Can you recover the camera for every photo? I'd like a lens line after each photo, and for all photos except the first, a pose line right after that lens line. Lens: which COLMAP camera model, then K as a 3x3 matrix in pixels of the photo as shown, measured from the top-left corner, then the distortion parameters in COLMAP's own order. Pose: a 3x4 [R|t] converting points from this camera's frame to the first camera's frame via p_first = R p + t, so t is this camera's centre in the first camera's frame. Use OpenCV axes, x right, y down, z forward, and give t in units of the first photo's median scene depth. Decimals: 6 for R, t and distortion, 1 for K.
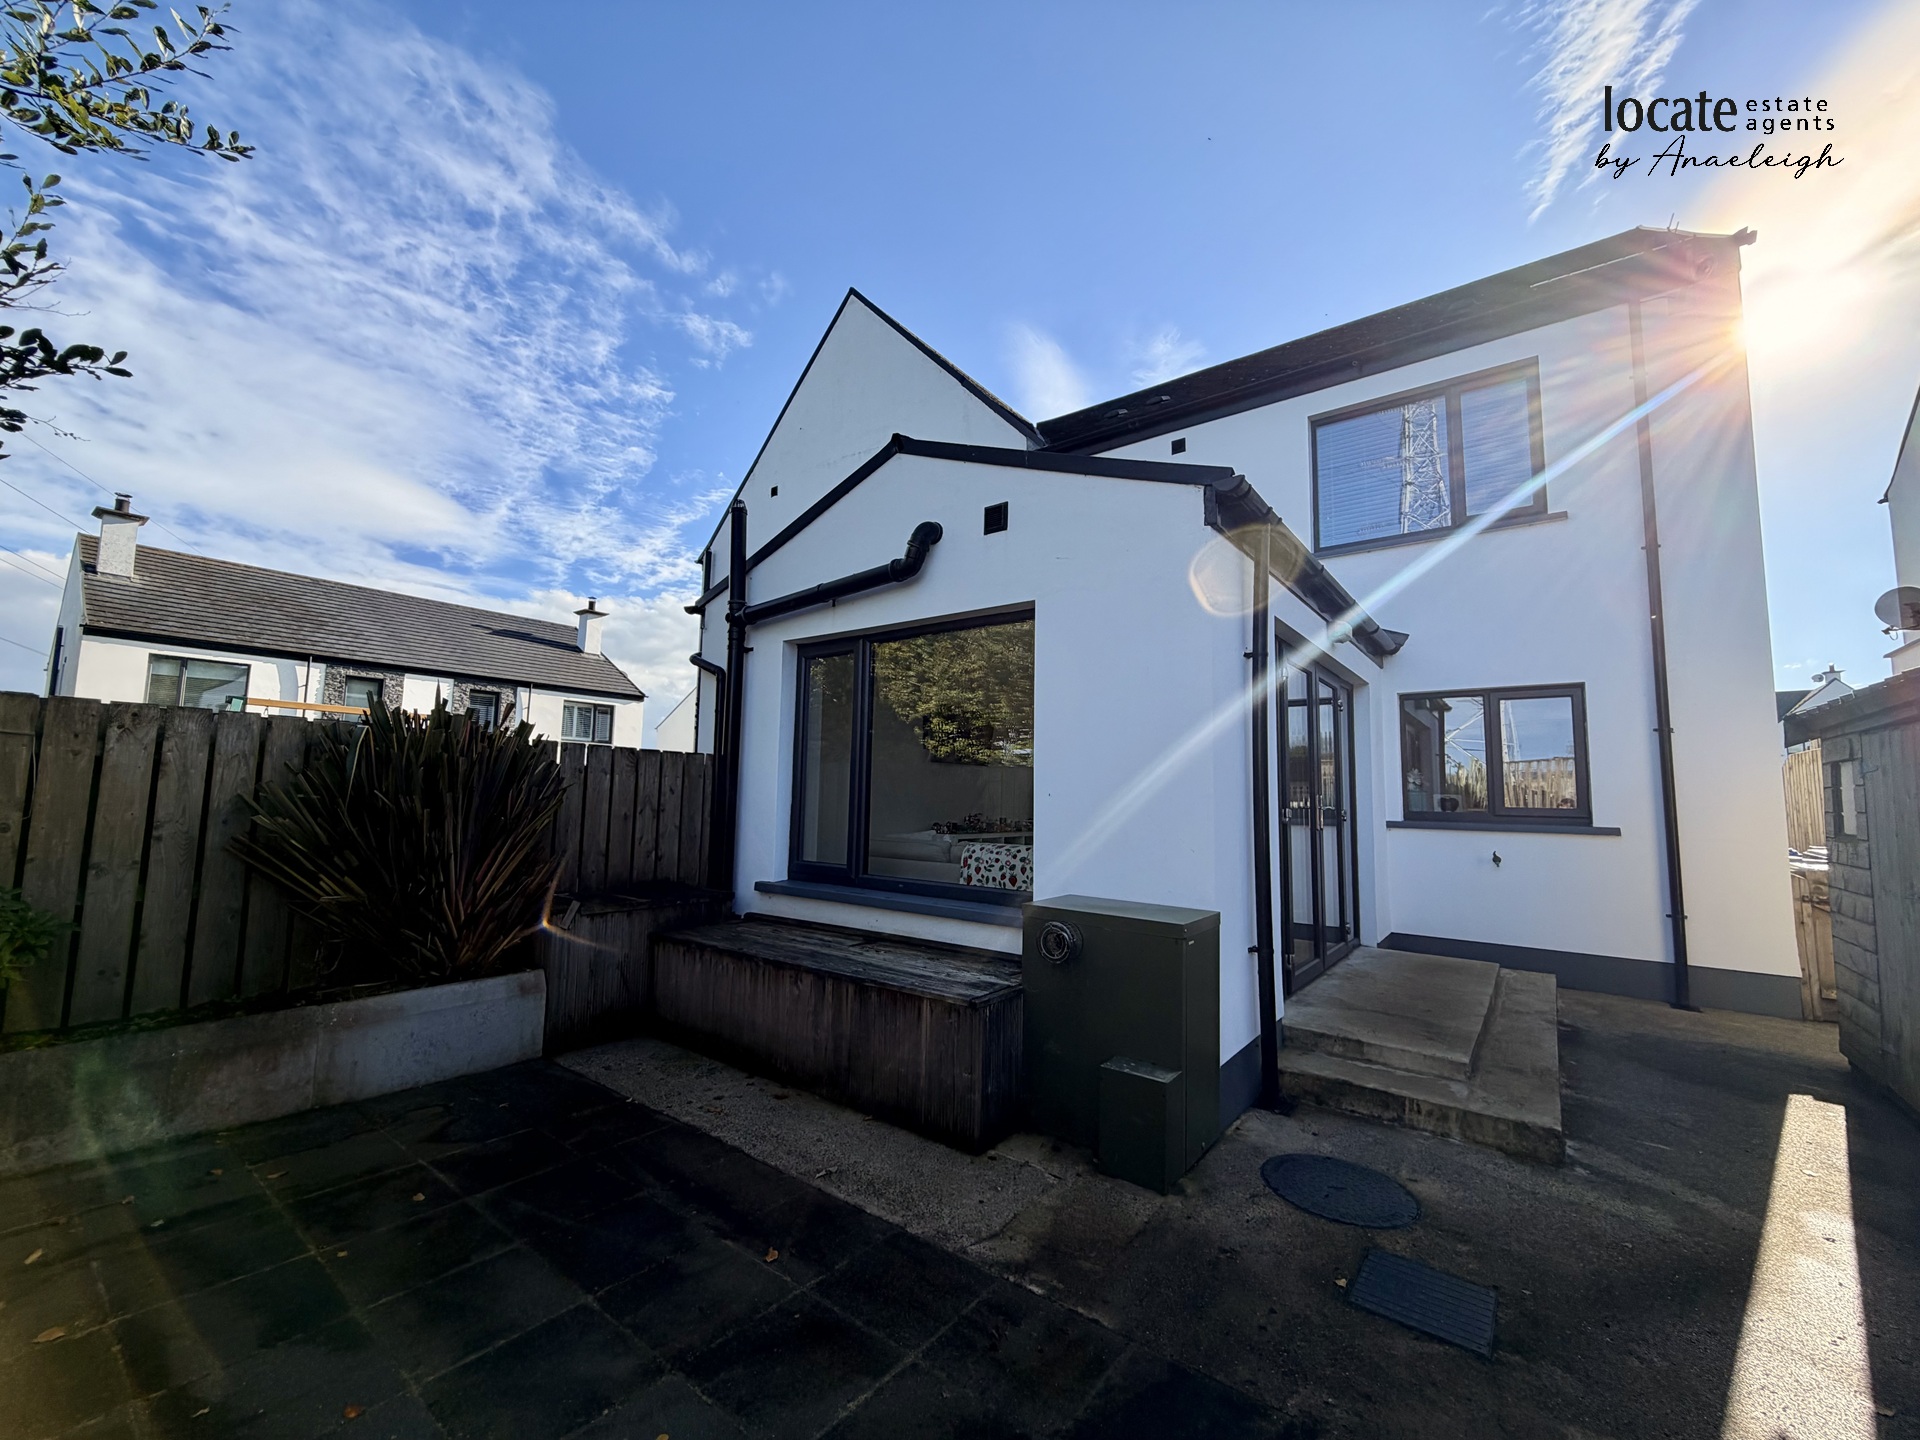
lens RADIAL K [[764.9, 0, 952.0], [0, 764.9, 722.2], [0, 0, 1]] dist [-0.001450, 0.000536]
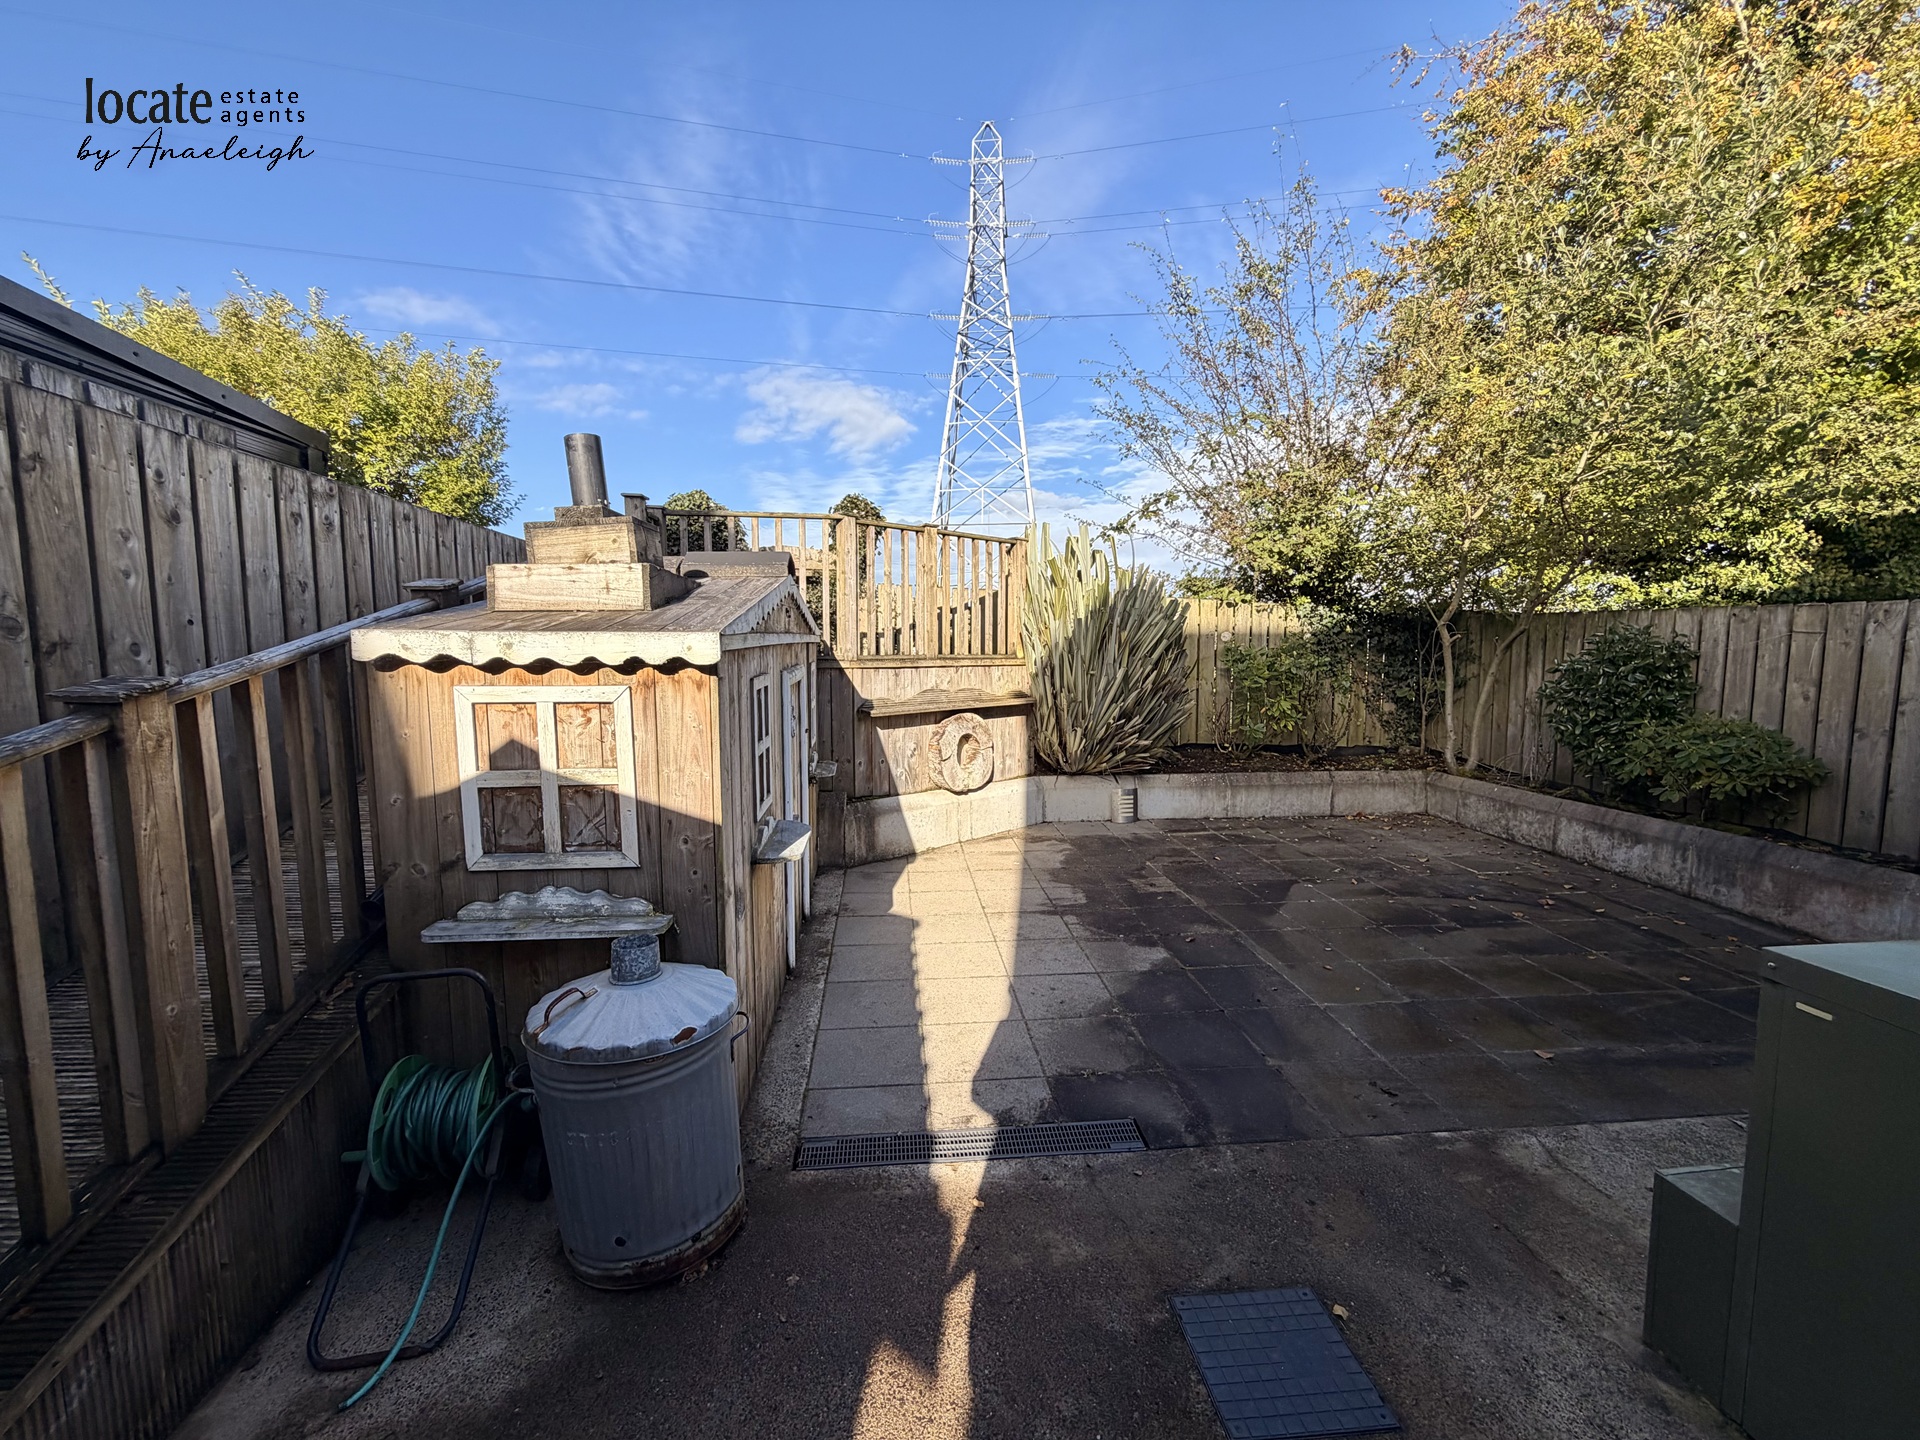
lens RADIAL K [[764.9, 0, 963.1], [0, 764.9, 726.4], [0, 0, 1]] dist [-0.001450, 0.000536]
pose [[-0.729576, 0.044150, -0.682473, 0.890066], [0.053460, 0.998542, 0.007447, 0.090742], [0.681807, -0.031052, -0.730873, 0.921163]]
